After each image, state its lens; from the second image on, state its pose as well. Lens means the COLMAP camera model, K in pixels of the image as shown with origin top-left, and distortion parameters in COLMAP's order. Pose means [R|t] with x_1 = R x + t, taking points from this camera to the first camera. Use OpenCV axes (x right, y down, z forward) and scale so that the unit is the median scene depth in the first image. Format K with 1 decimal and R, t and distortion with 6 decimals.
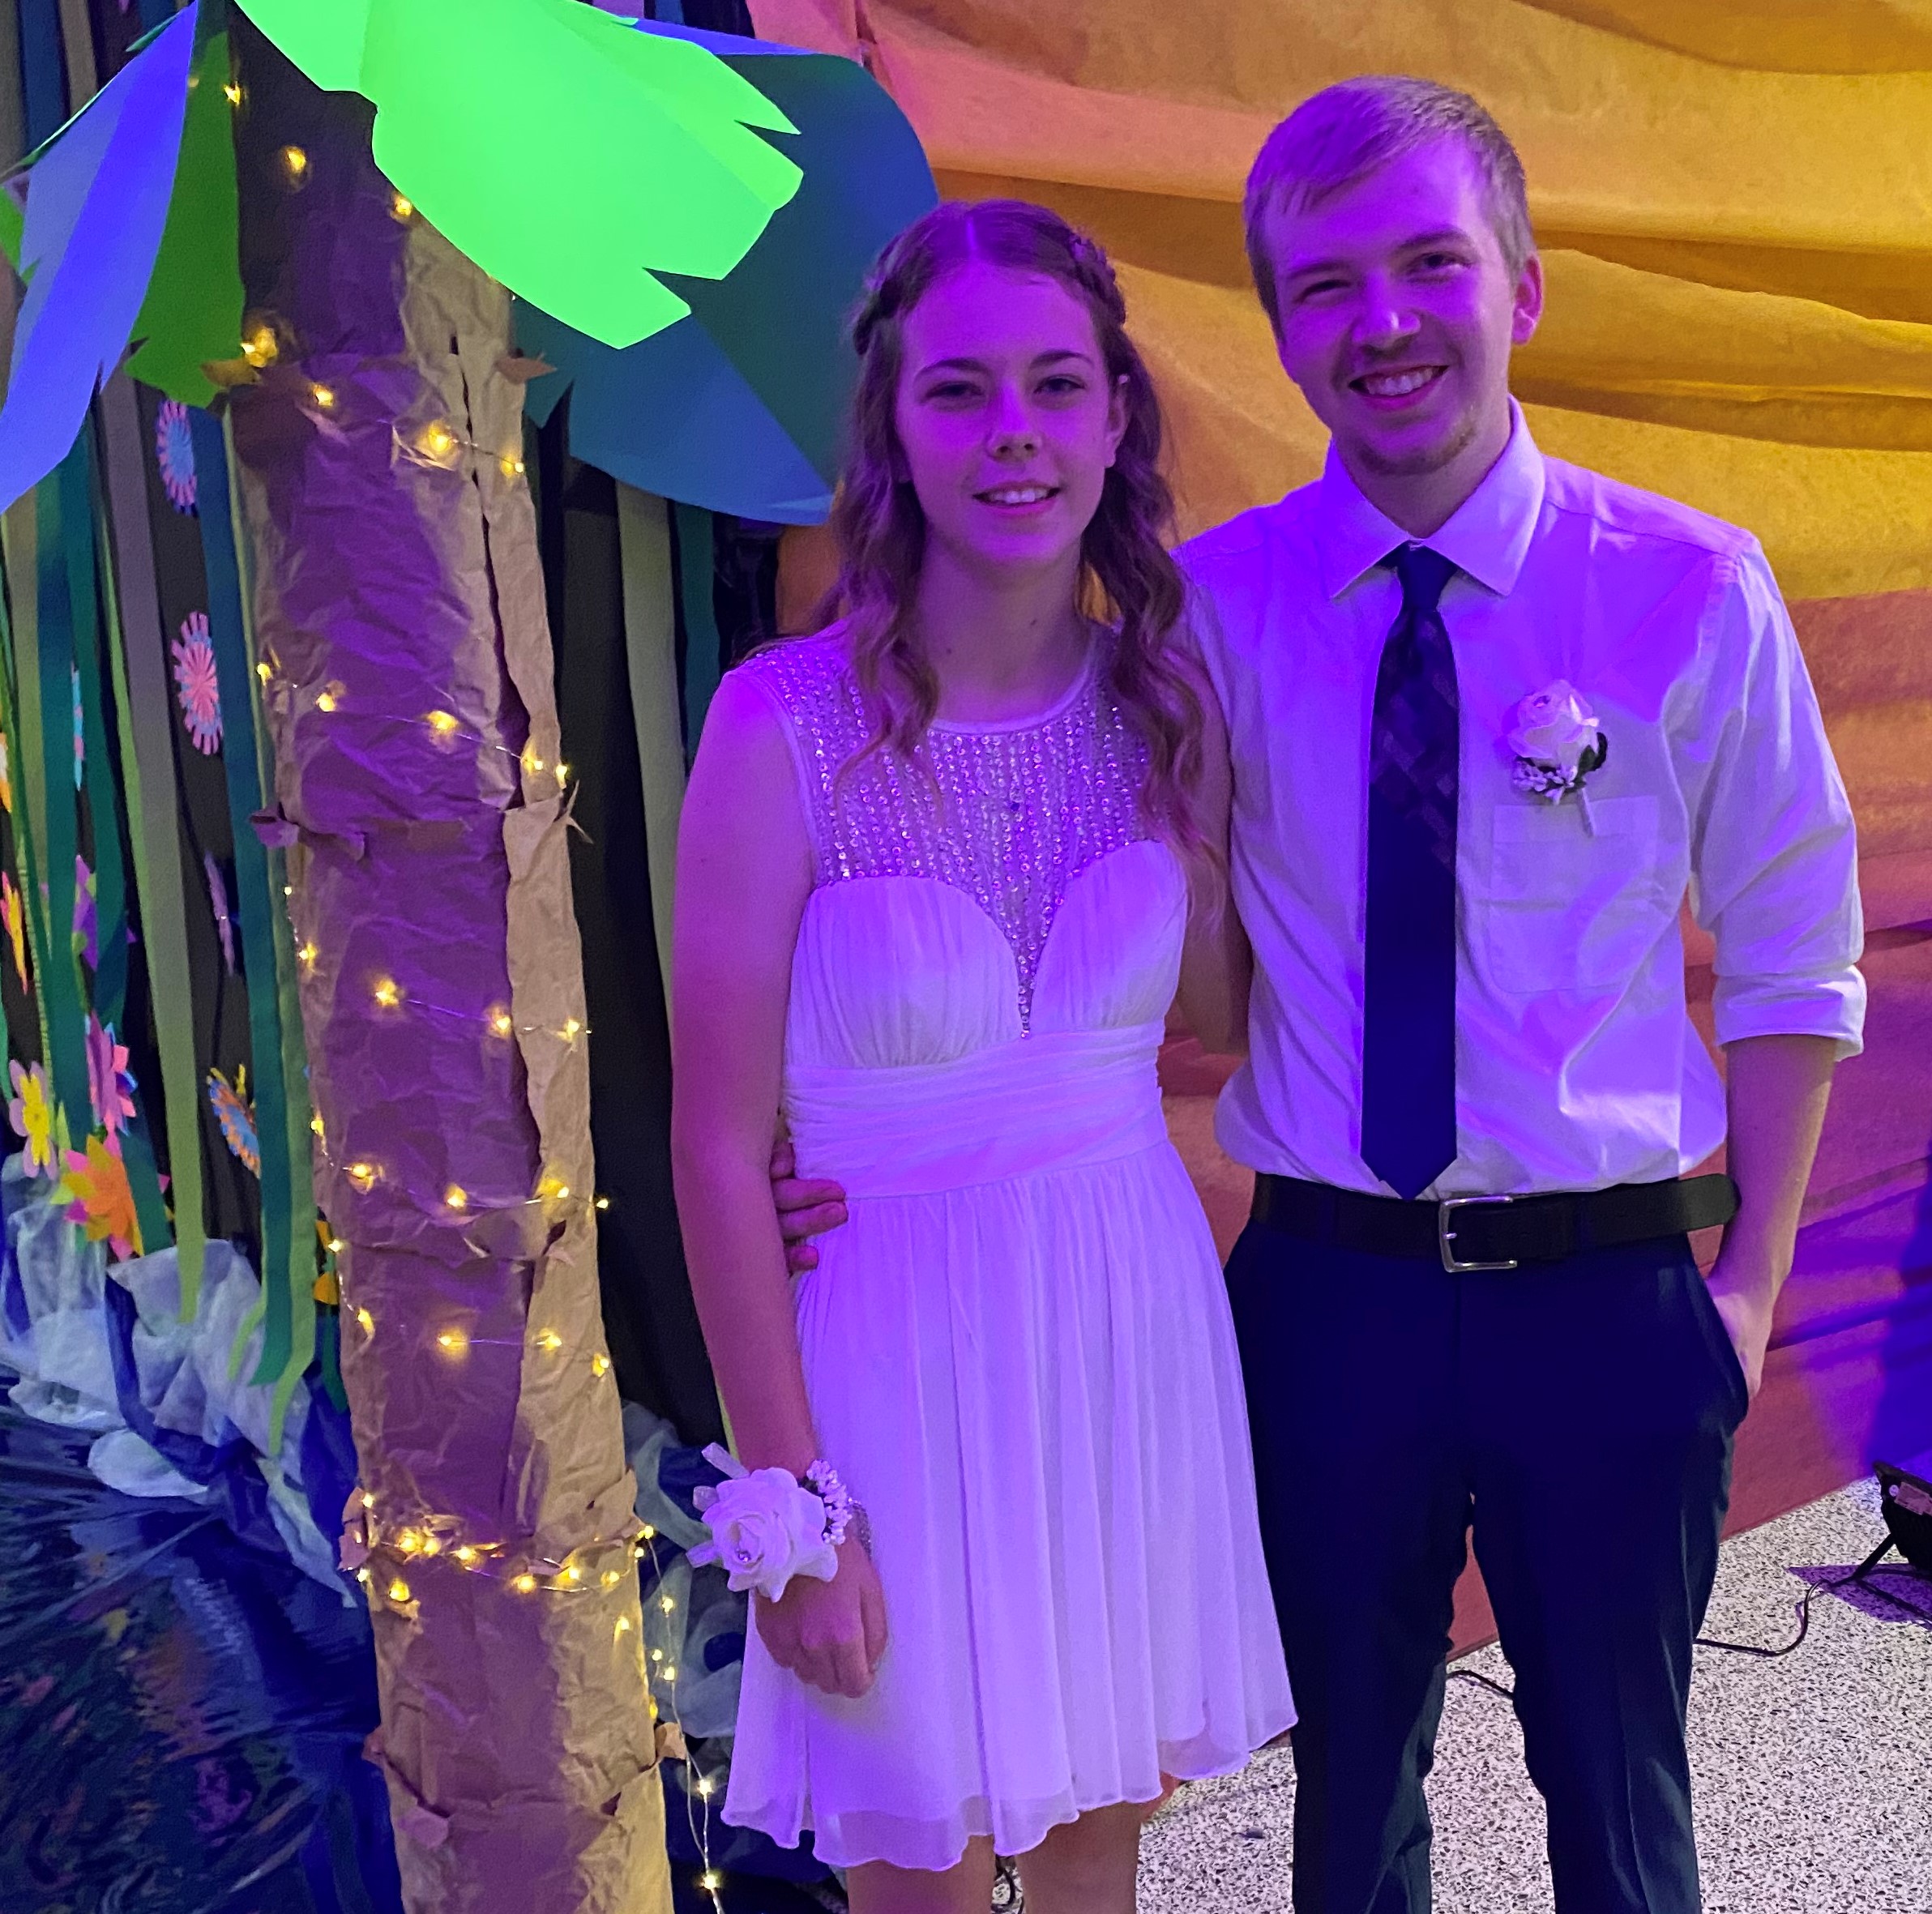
lens RADIAL K [[2334.7, 0, 1184.0], [0, 2334.7, 1119.2], [0, 0, 1]] dist [0.039925, -0.054404]
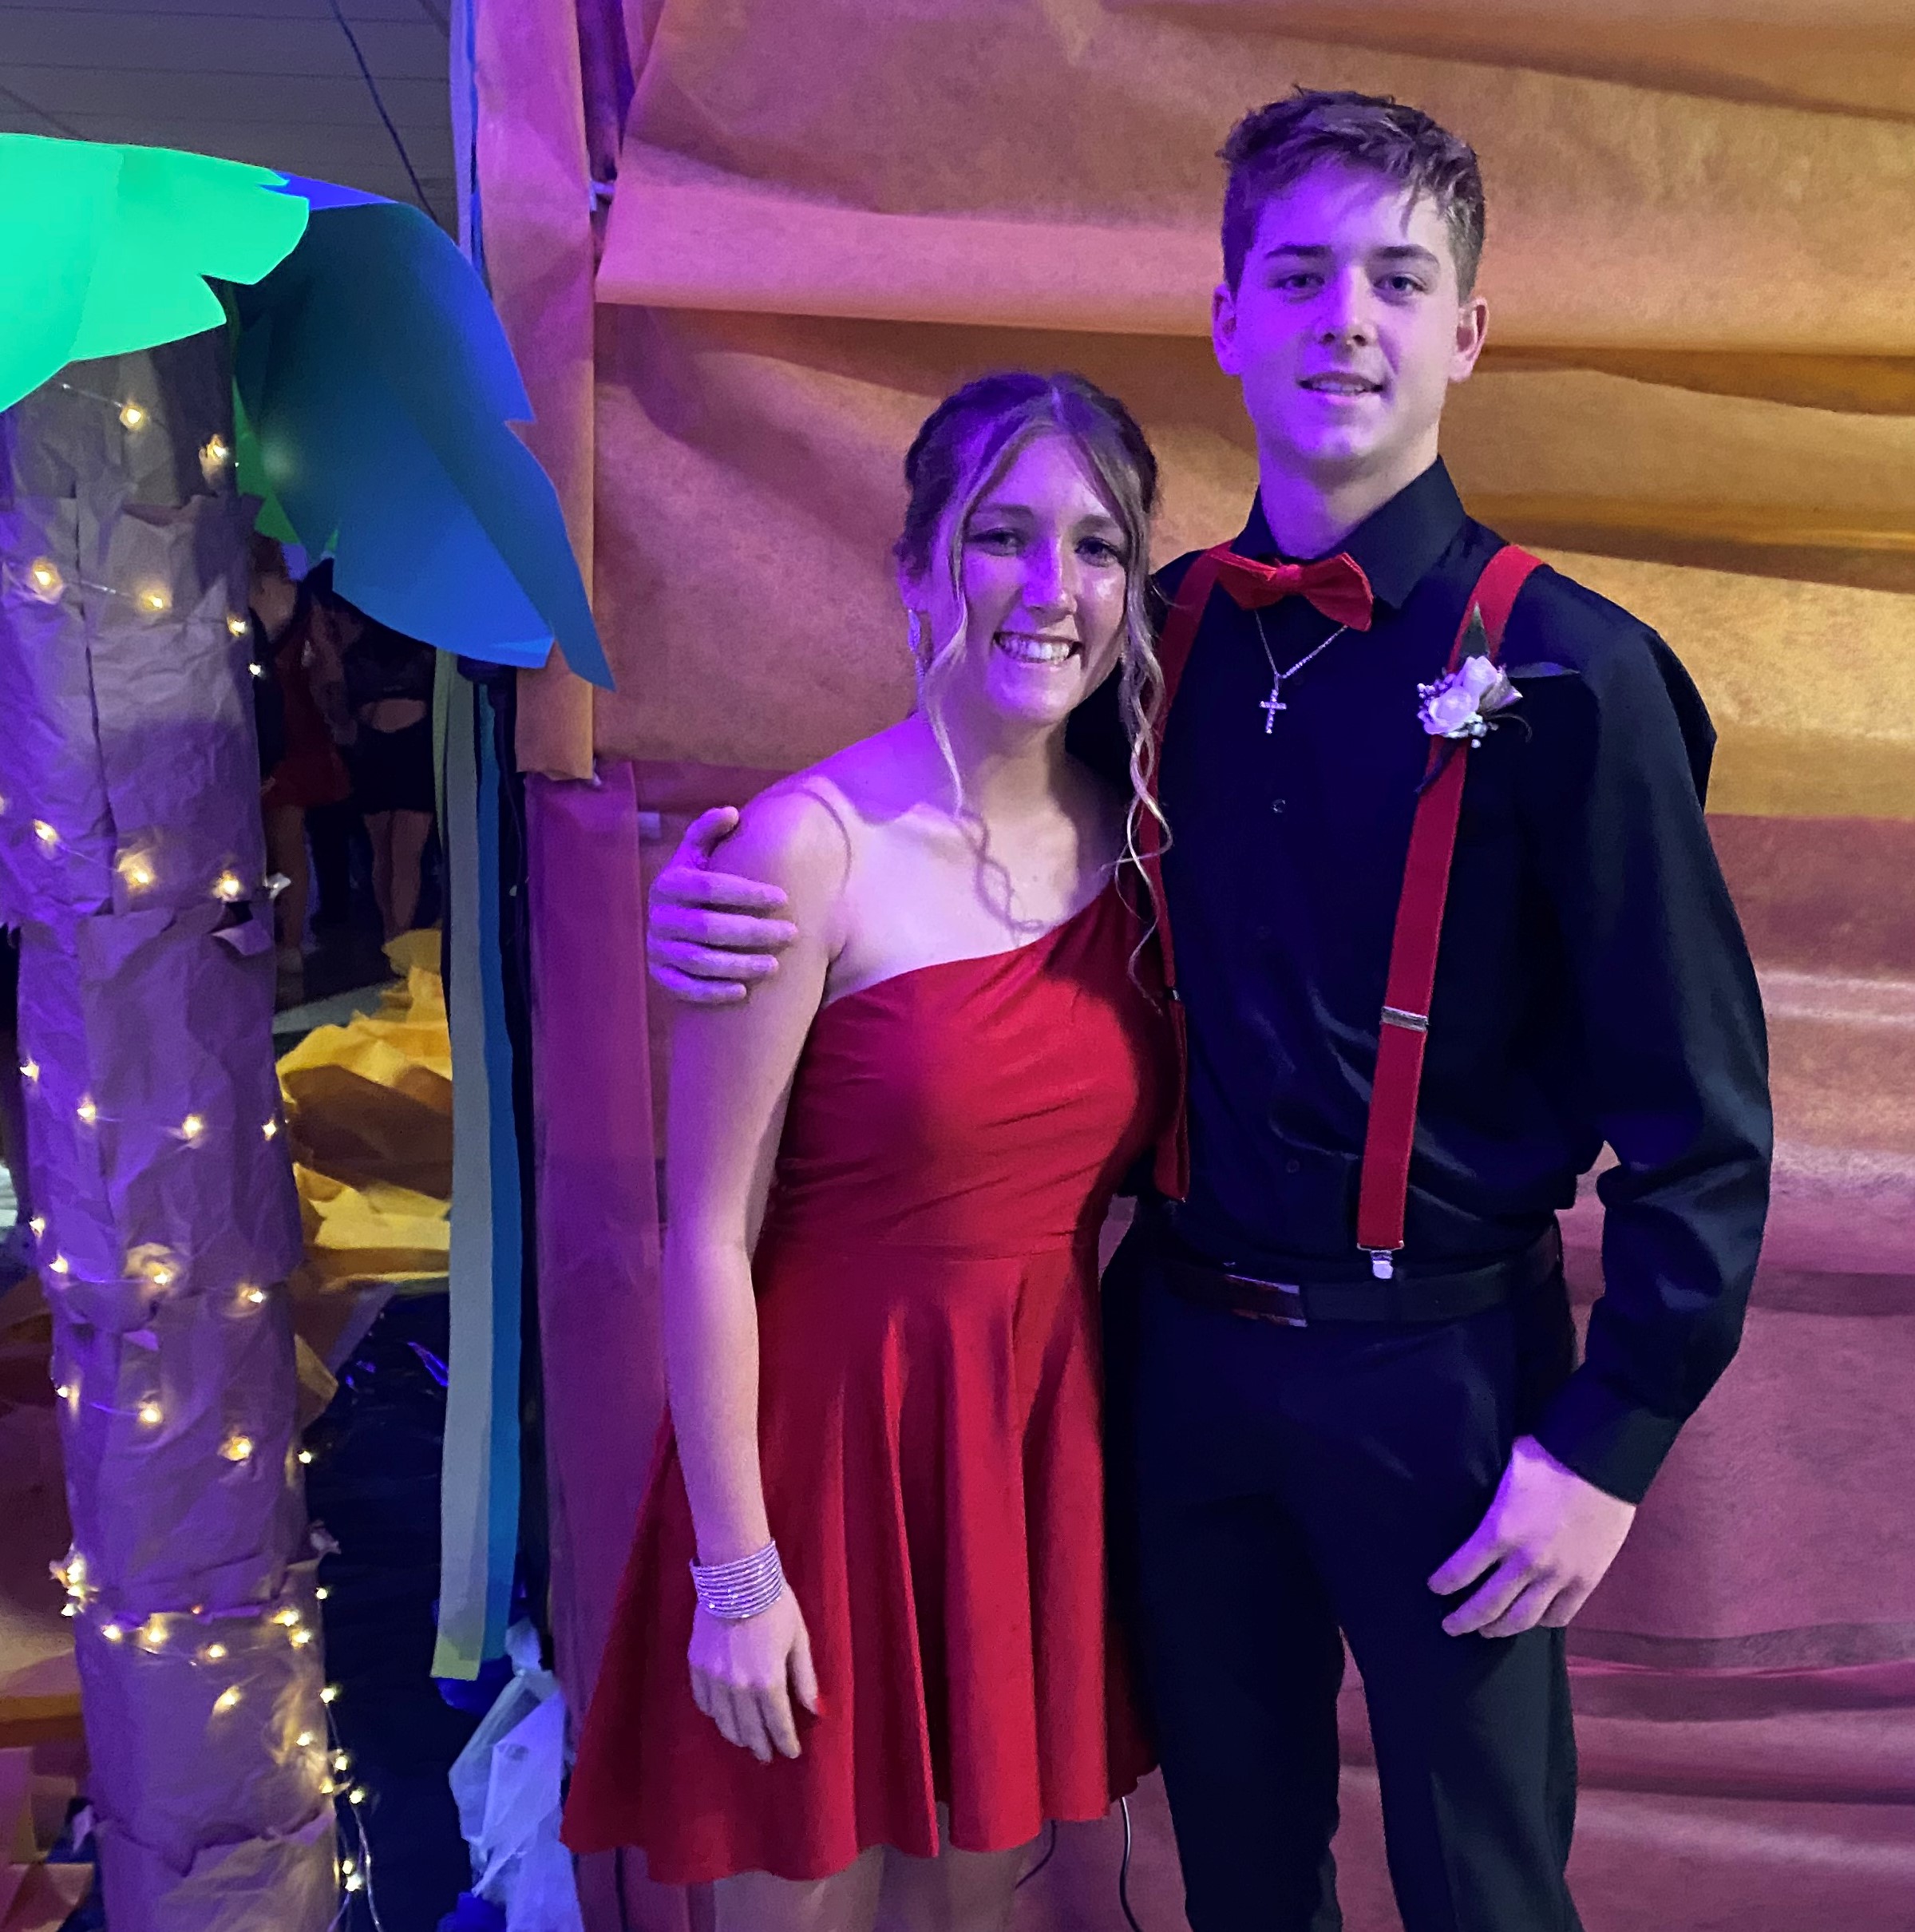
lens RADIAL K [[2334.6, 0, 1147.9], [0, 2334.6, 1162.8], [0, 0, 1]] dist [0.039925, -0.054404]
pose [[0.825580, 0.158472, -0.541575, 0.672682], [-0.175367, 0.984286, 0.020685, -0.120650], [0.536343, 0.077897, 0.840398, 0.341702]]
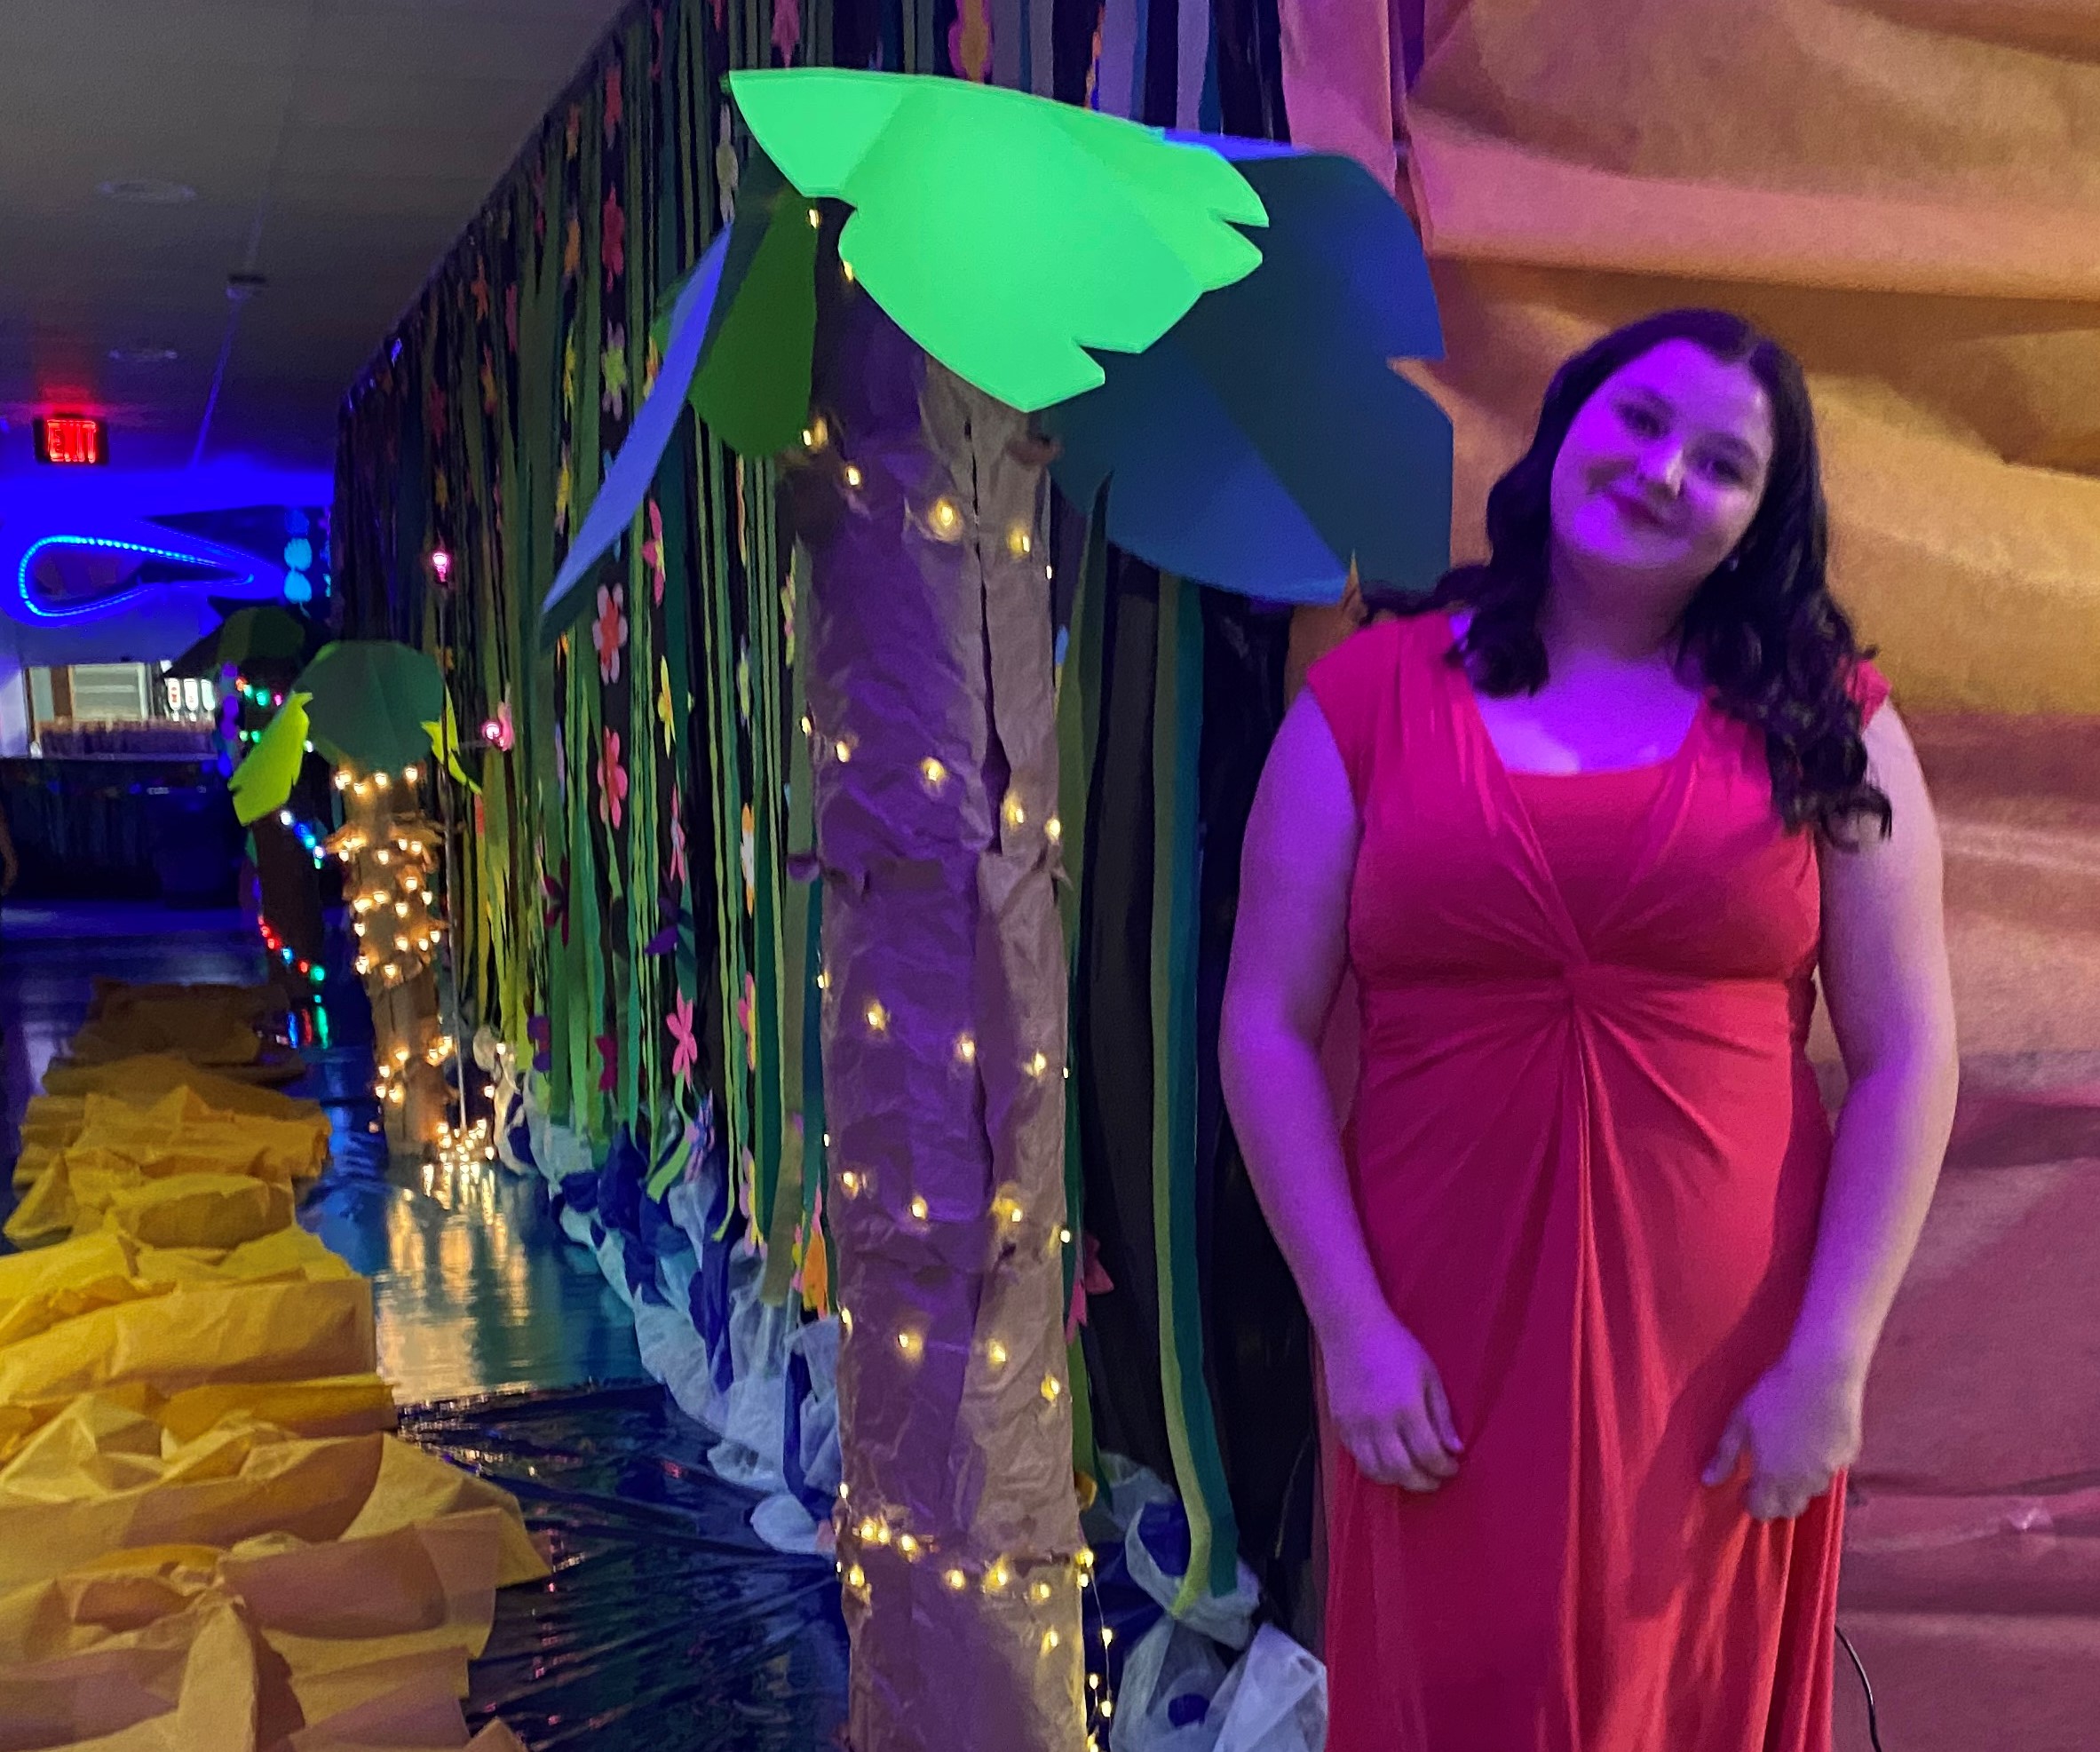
lens RADIAL K [[2539.4, 0, 1202.0], [0, 2539.4, 1216.9], [0, 0, 1]] dist [0.175369, -0.564929]
pose [[0.938497, 0.075217, -0.336994, 0.208591], [-0.093766, 0.994827, -0.039083, 0.069975], [0.332311, 0.068278, 0.940695, -0.071810]]
